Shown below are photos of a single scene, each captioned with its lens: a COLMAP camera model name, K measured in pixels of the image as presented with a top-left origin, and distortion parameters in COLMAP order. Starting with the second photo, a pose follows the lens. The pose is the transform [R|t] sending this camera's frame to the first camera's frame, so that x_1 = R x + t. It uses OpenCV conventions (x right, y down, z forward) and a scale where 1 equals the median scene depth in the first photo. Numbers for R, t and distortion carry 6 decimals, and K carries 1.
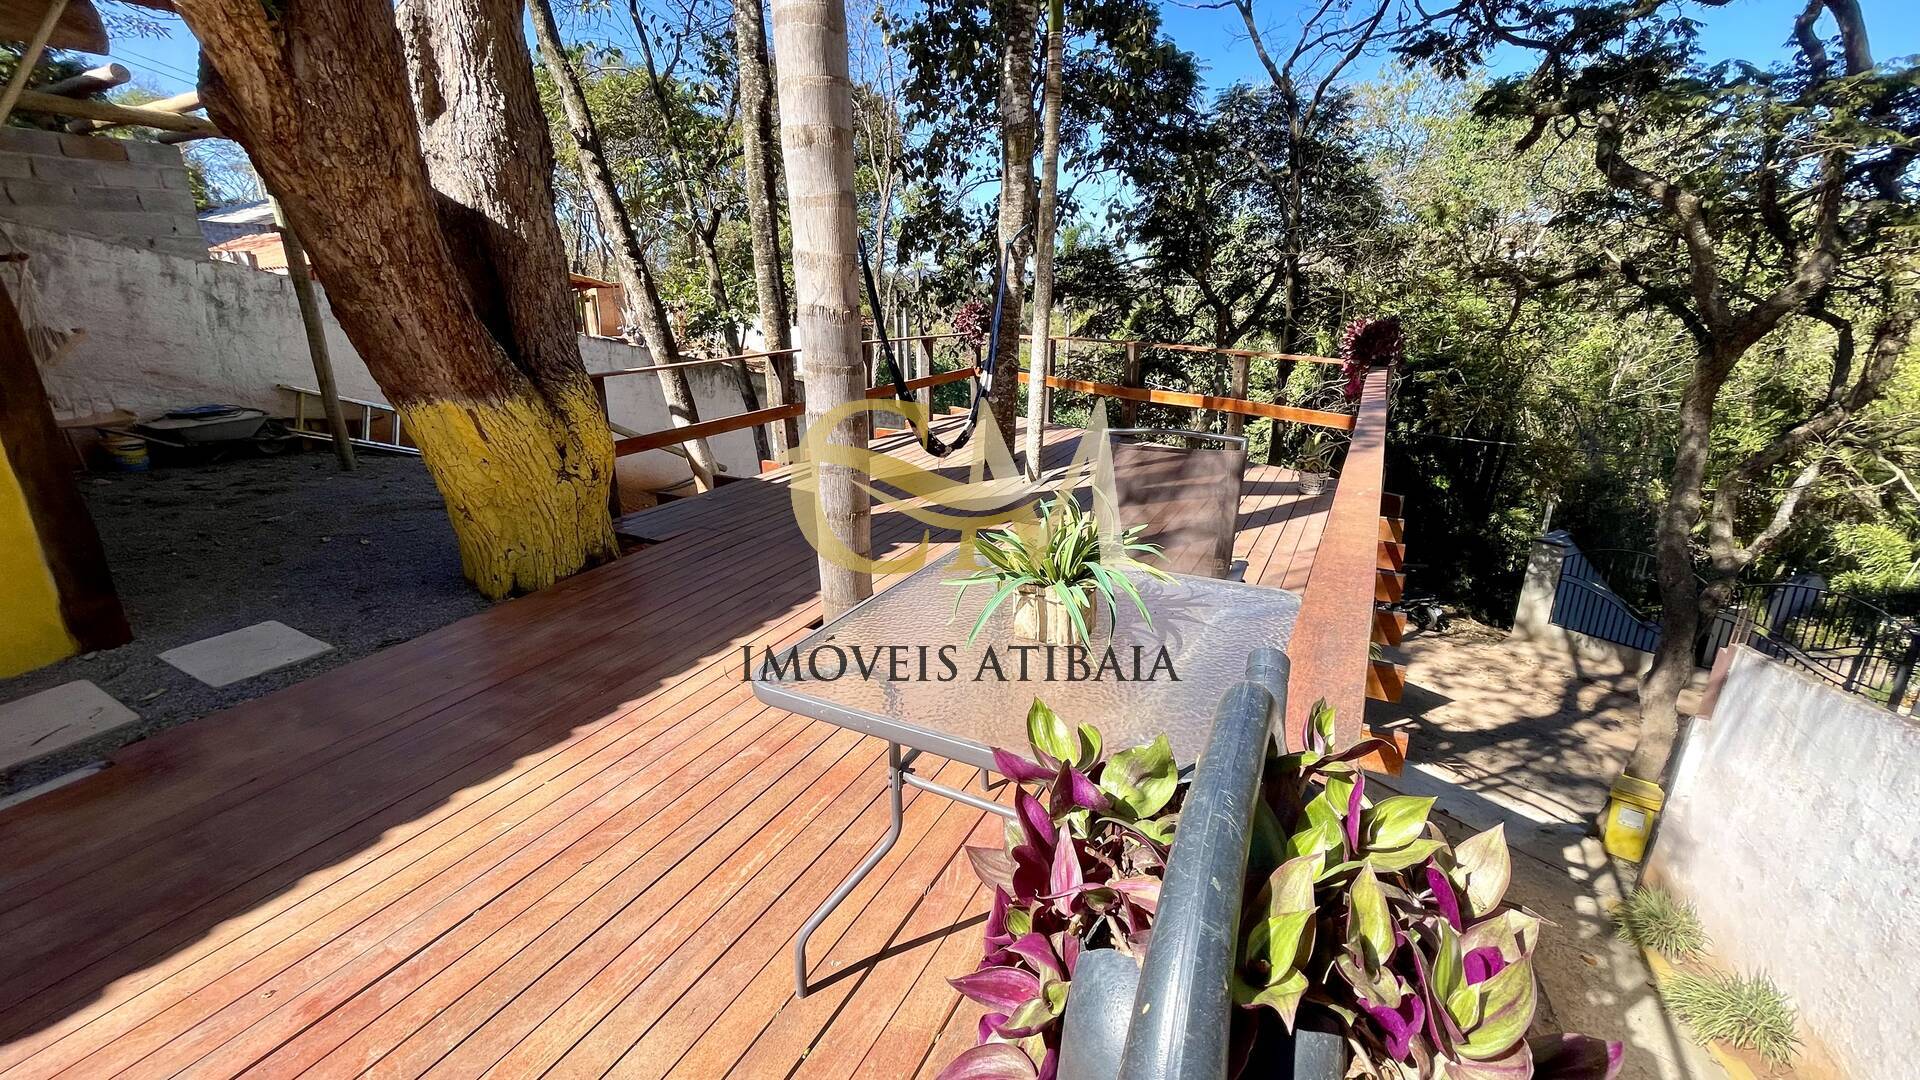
lens RADIAL K [[779.2, 0, 956.5], [0, 779.2, 537.2], [0, 0, 1]] dist [-0.001210, 0.001377]
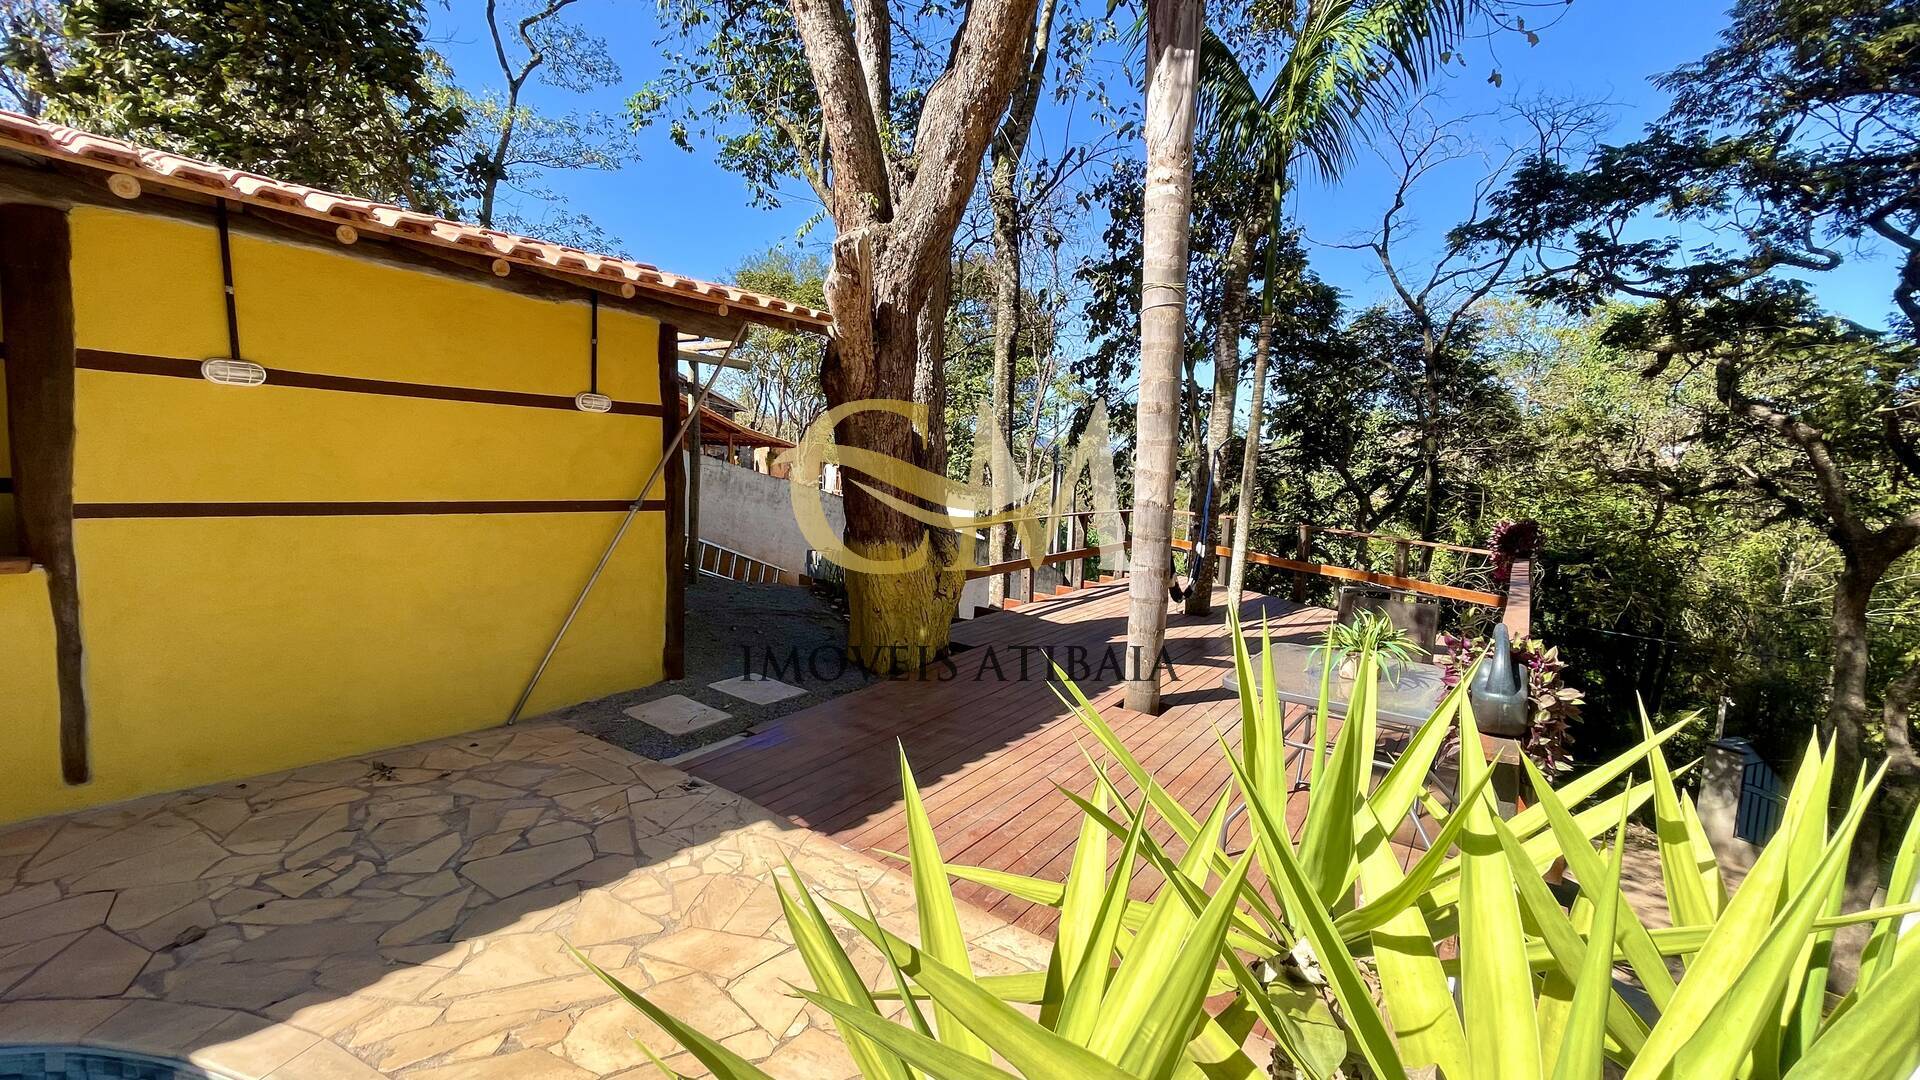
lens RADIAL K [[779.2, 0, 956.3], [0, 779.2, 537.5], [0, 0, 1]] dist [-0.001210, 0.001377]
pose [[0.988382, 0.060247, -0.139537, -0.076136], [-0.086920, 0.977190, -0.193766, 0.029139], [0.124680, 0.203643, 0.971074, -0.139141]]
